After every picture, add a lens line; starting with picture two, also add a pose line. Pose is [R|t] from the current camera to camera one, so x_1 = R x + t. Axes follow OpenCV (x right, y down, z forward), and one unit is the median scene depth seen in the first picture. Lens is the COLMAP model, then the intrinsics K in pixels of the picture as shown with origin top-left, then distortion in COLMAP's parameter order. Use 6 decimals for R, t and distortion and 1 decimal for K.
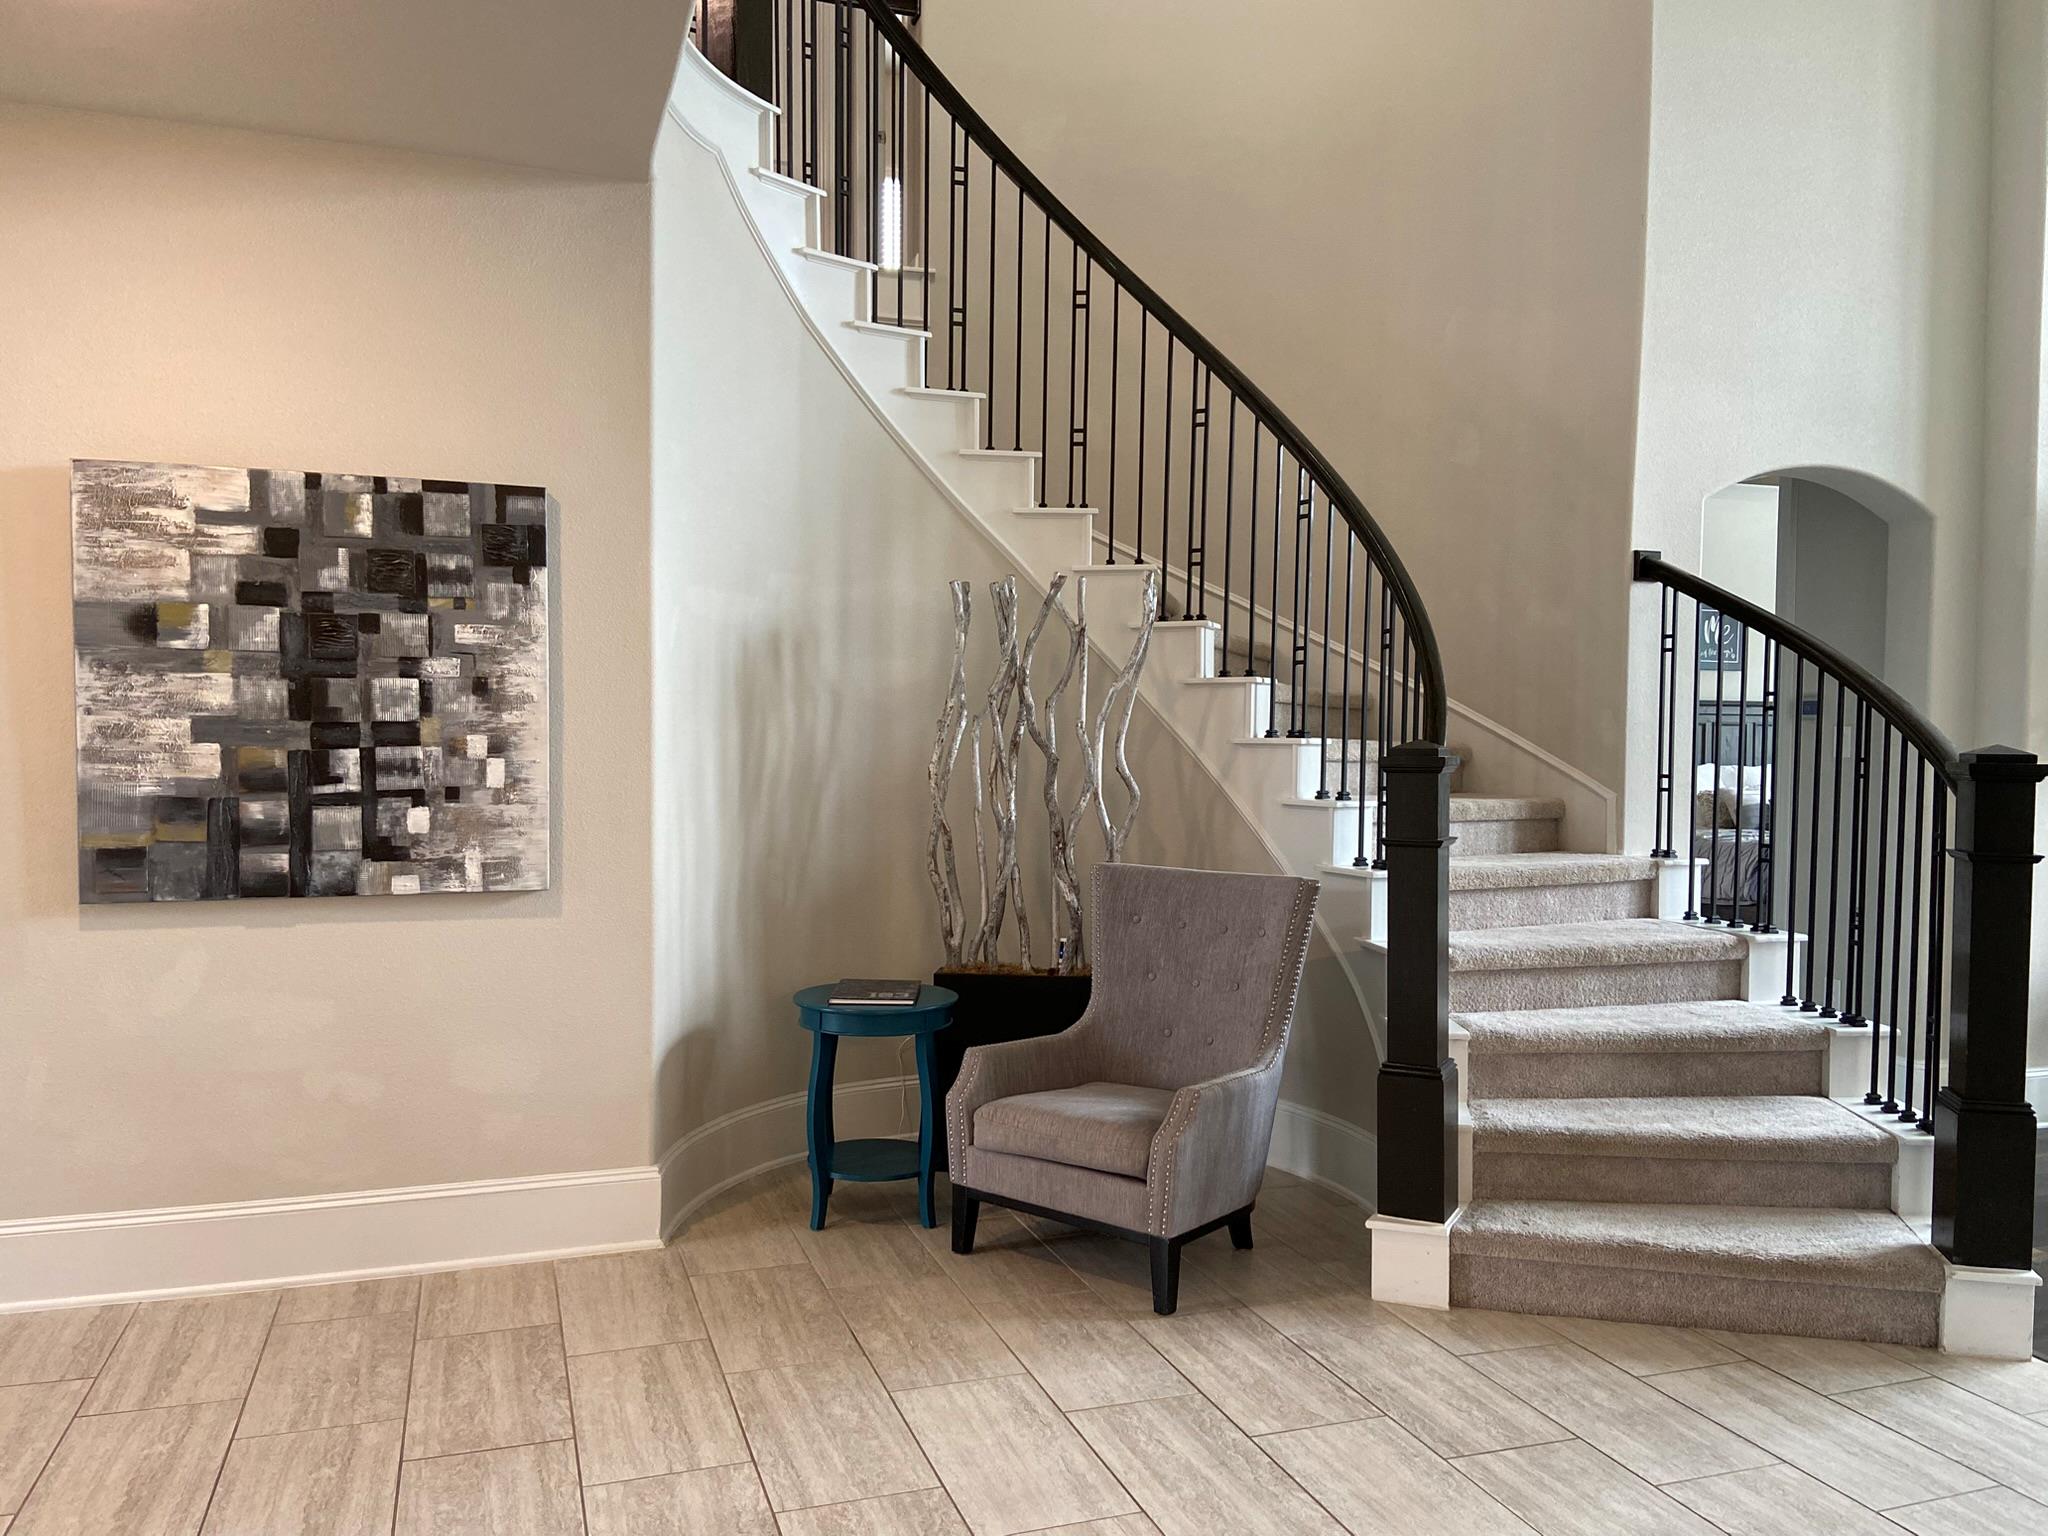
lens RADIAL K [[1540.5, 0, 1052.6], [0, 1540.5, 779.7], [0, 0, 1]] dist [0.114712, -0.140685]
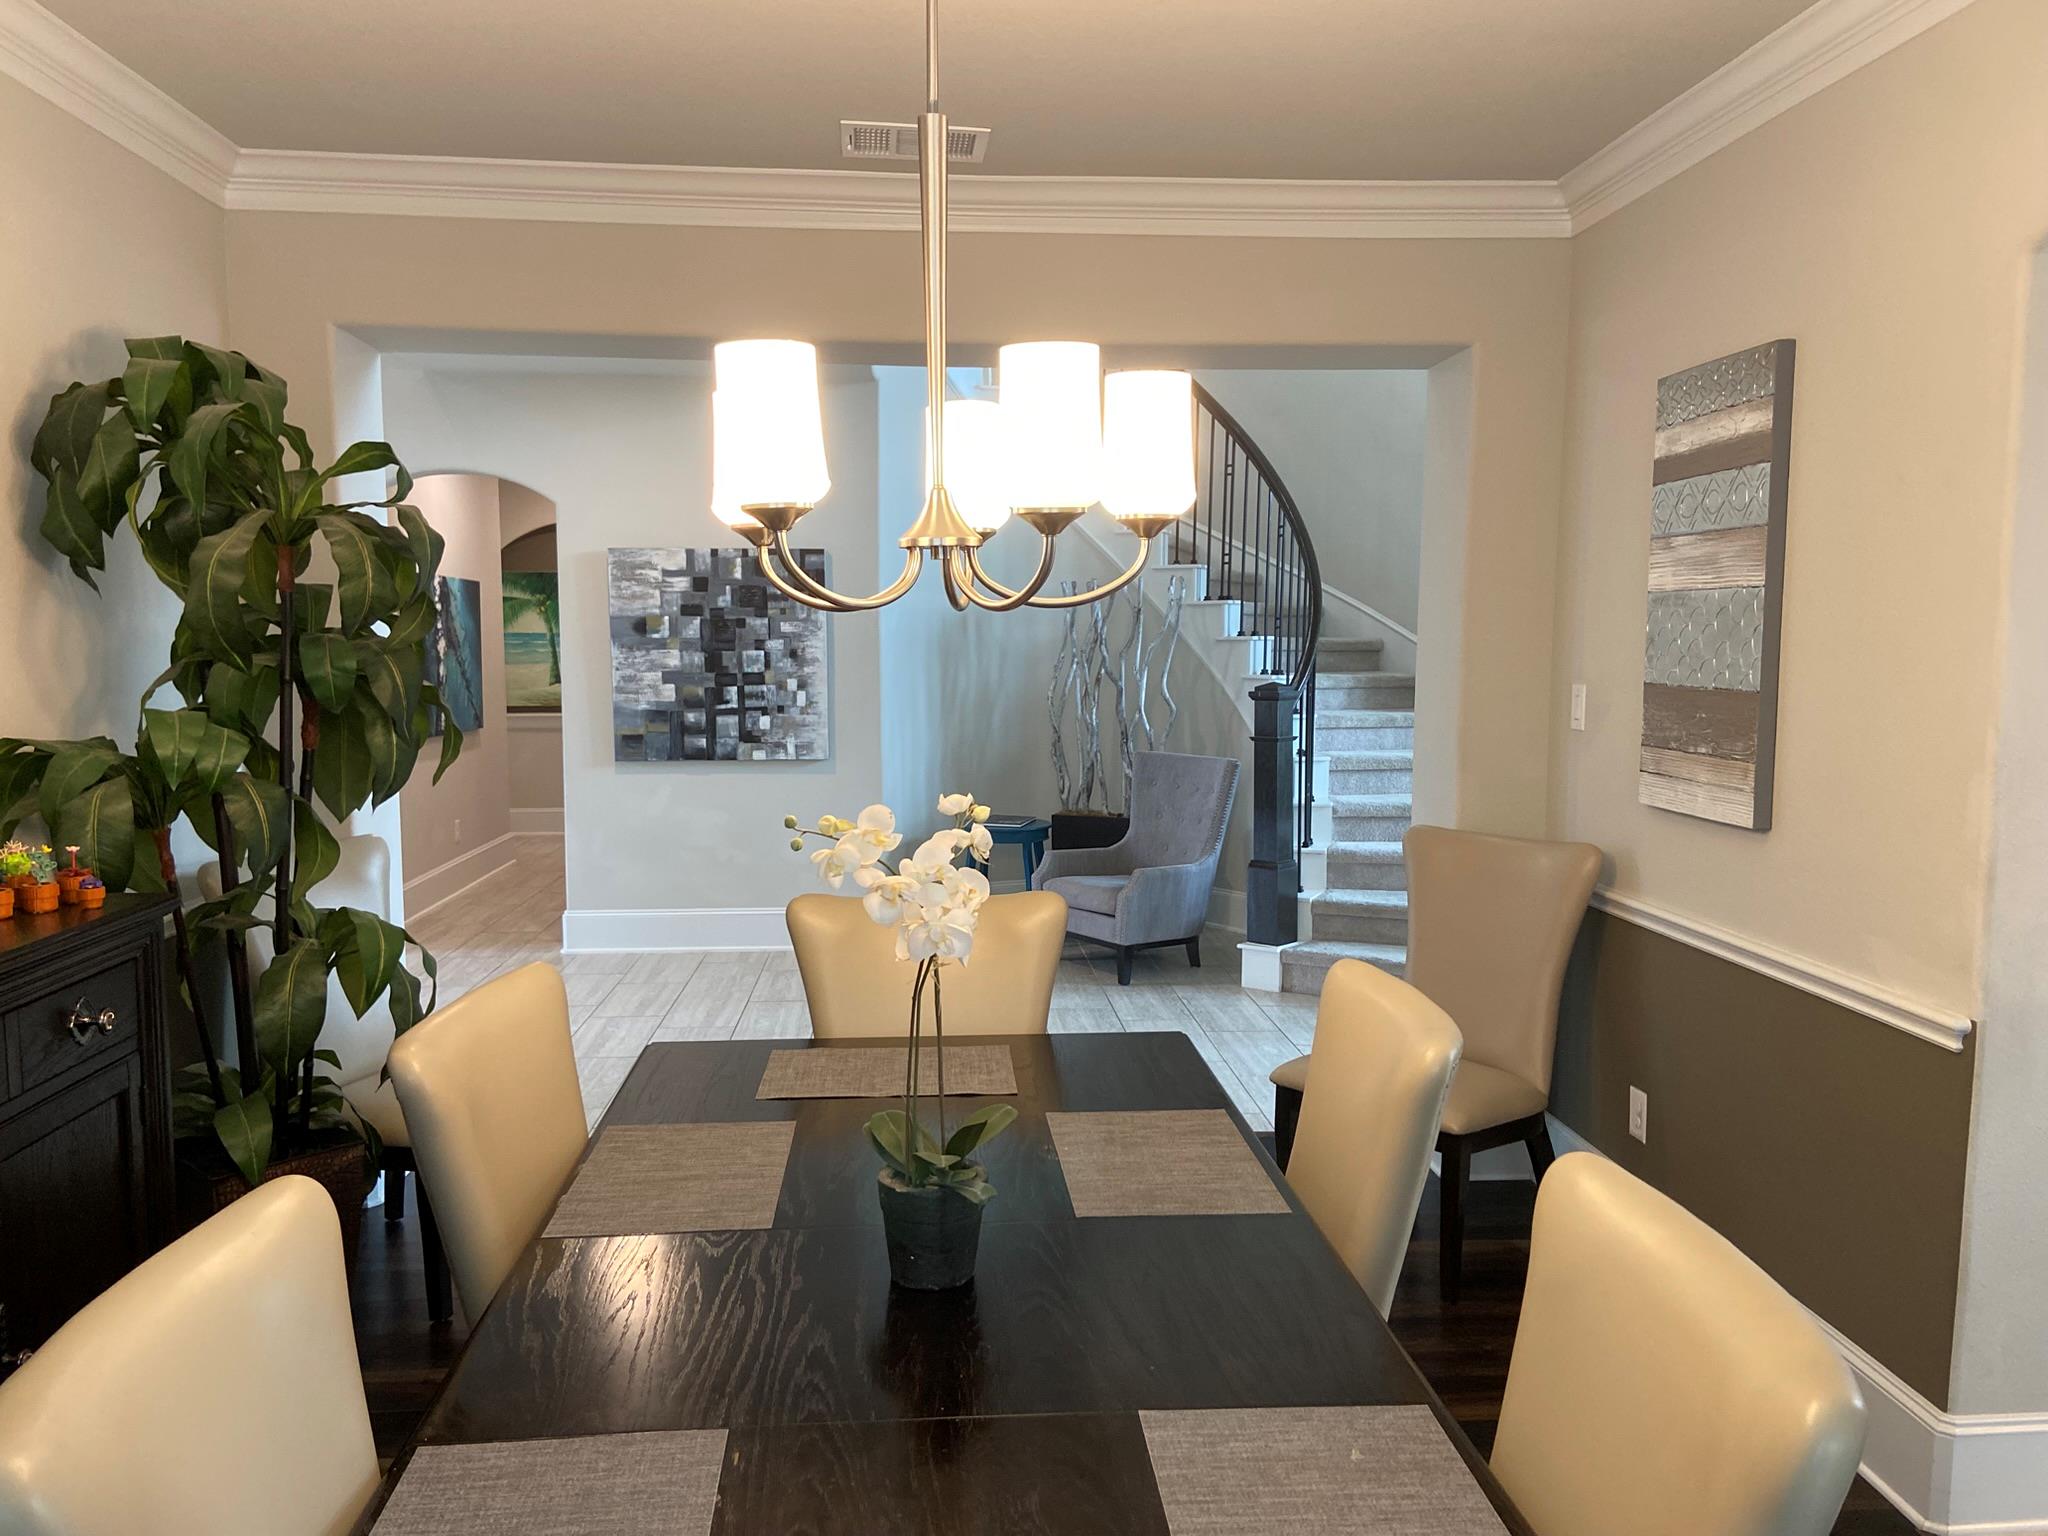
lens RADIAL K [[1540.5, 0, 1031.1], [0, 1540.5, 769.0], [0, 0, 1]] dist [0.114712, -0.140685]
pose [[0.962392, 0.014177, -0.271294, 0.455501], [0.000546, 0.998534, 0.054118, -0.021228], [0.271663, -0.052231, 0.960974, -0.799413]]
